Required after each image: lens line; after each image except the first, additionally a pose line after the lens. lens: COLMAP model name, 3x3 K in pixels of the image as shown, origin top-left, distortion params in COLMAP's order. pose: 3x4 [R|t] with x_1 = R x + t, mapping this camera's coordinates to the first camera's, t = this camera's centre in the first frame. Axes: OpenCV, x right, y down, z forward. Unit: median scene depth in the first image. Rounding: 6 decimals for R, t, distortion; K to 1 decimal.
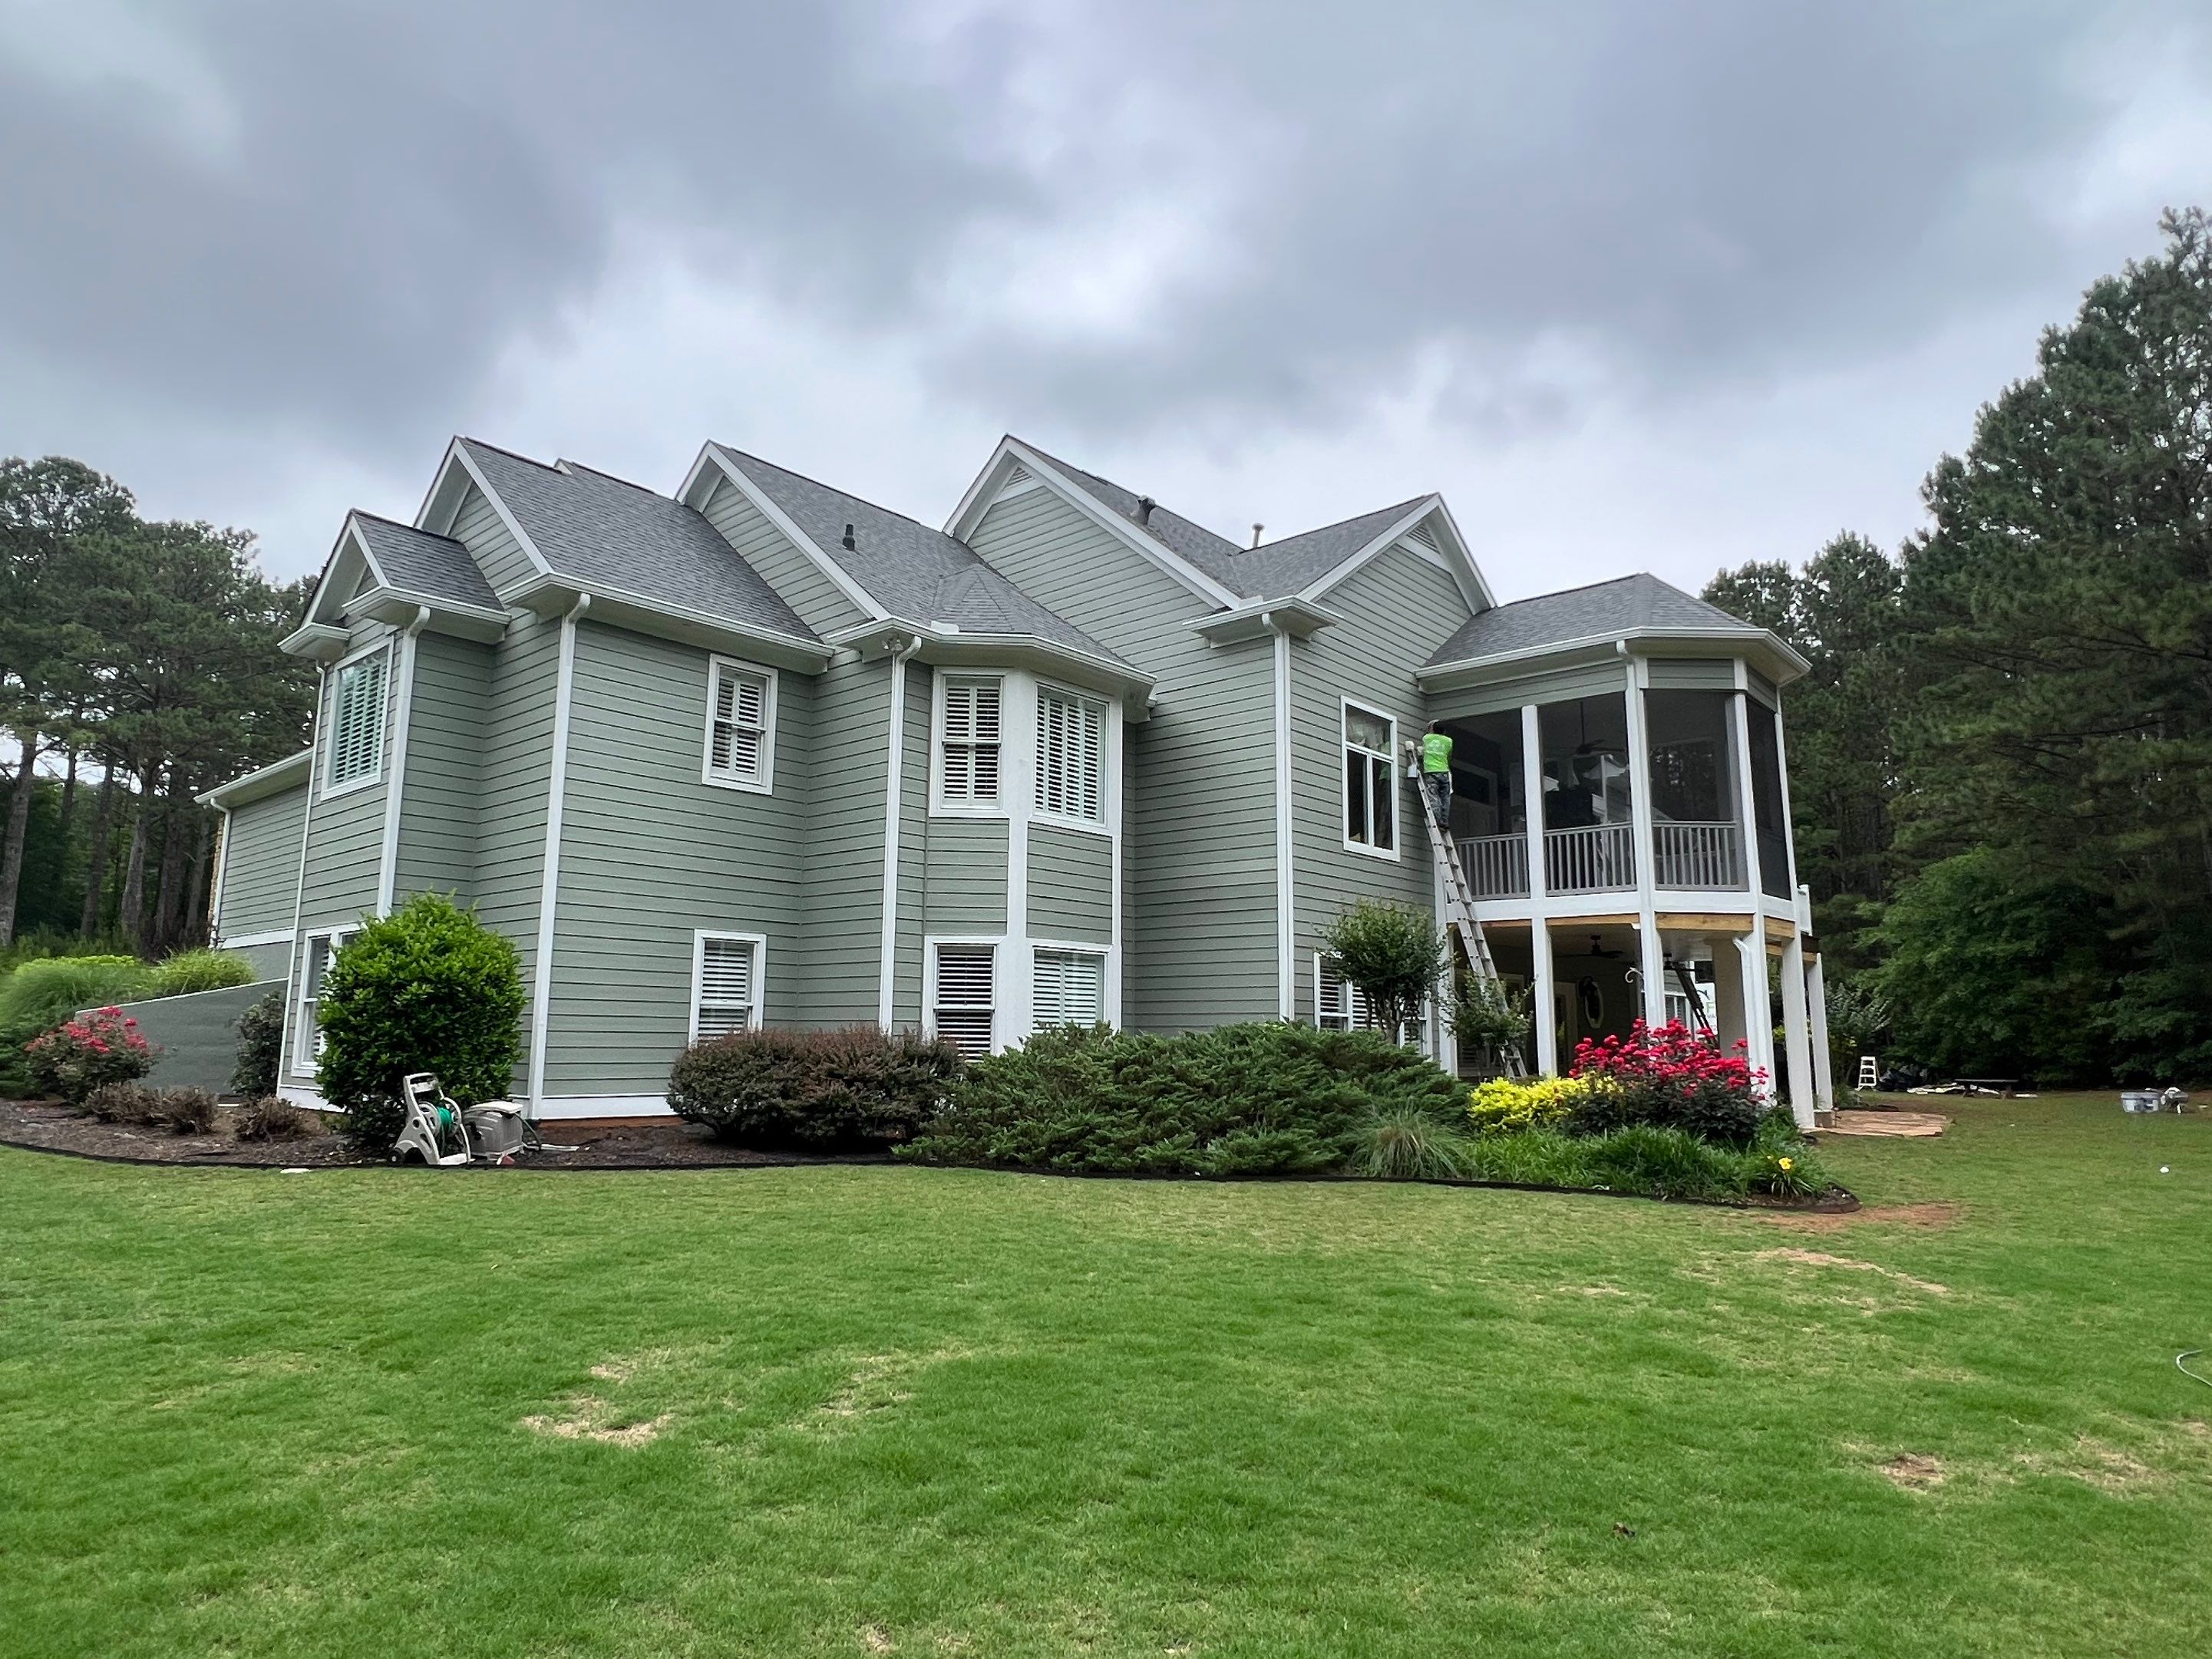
lens RADIAL K [[1278.7, 0, 1106.0], [0, 1278.7, 829.5], [0, 0, 1]] dist [-0.003770, -0.002075]
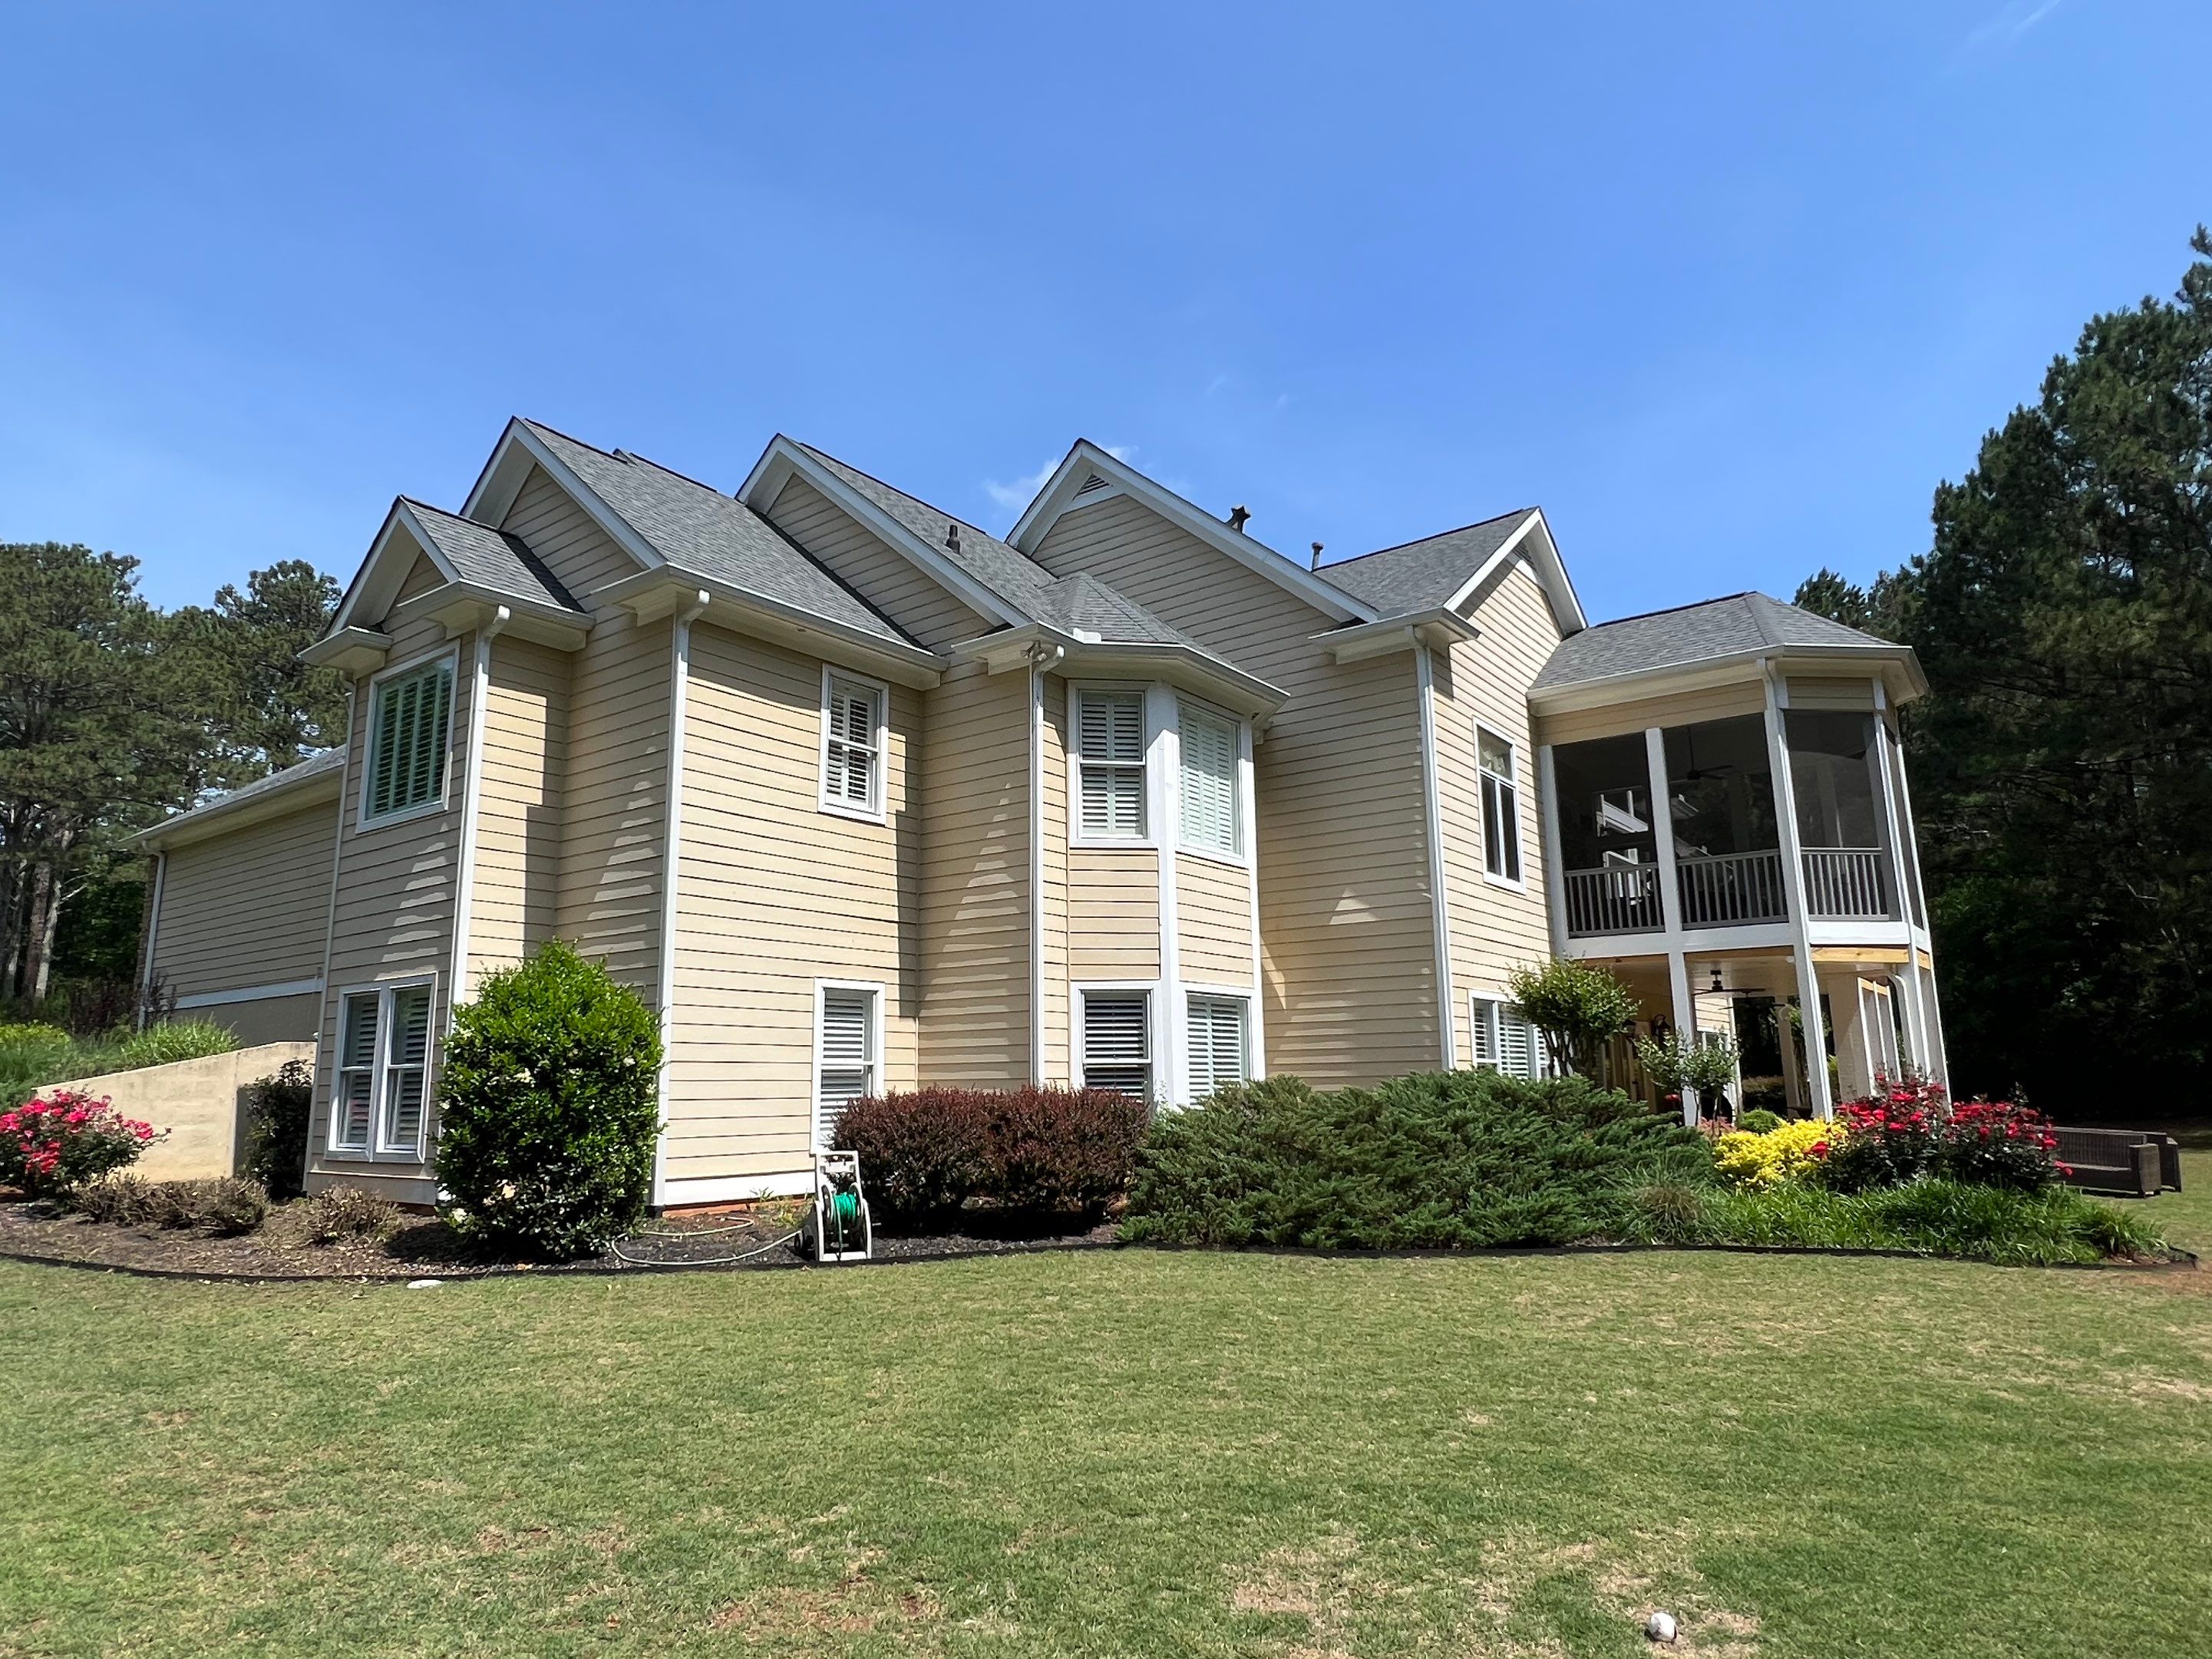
lens RADIAL K [[1289.0, 0, 1104.6], [0, 1289.0, 850.2], [0, 0, 1]] dist [-0.003491, 0.001244]
pose [[0.997077, -0.008226, 0.075962, -0.178617], [0.009618, 0.999792, -0.017981, 0.007795], [-0.075798, 0.018659, 0.996949, 0.099111]]
